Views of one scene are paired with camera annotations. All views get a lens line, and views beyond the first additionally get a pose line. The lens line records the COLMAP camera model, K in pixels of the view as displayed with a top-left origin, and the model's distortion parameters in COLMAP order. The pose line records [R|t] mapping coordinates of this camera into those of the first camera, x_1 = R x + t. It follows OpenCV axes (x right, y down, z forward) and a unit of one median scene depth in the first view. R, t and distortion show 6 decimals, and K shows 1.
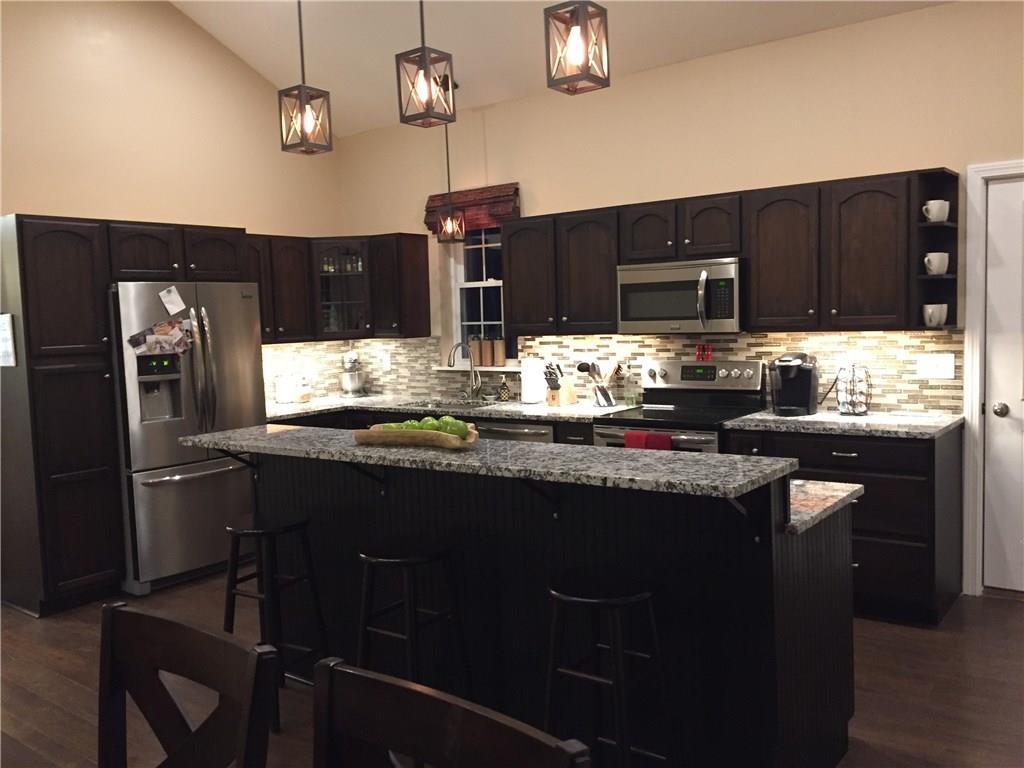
lens RADIAL K [[895.0, 0, 512.0], [0, 895.0, 384.0], [0, 0, 1]] dist [0.041652, -0.003461]
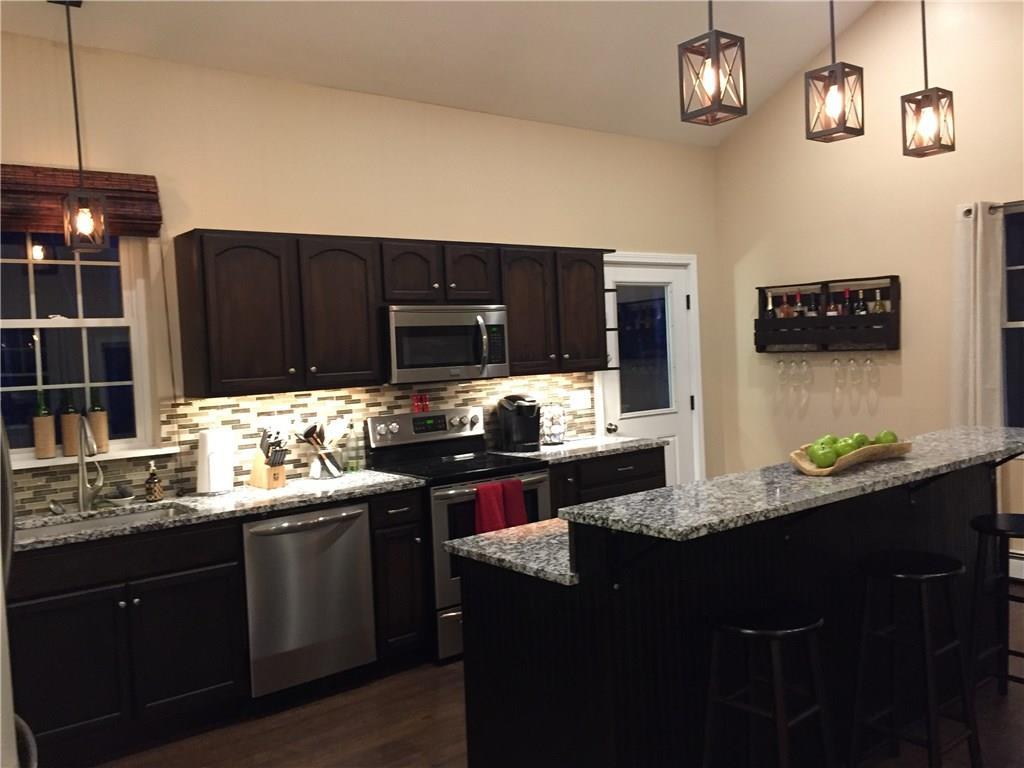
lens RADIAL K [[895.0, 0, 512.0], [0, 895.0, 384.0], [0, 0, 1]] dist [0.041652, -0.003461]
pose [[0.233897, -0.010959, 0.972200, -0.675804], [0.118575, 0.992794, -0.017336, -0.026763], [-0.965004, 0.119333, 0.233511, 0.668831]]
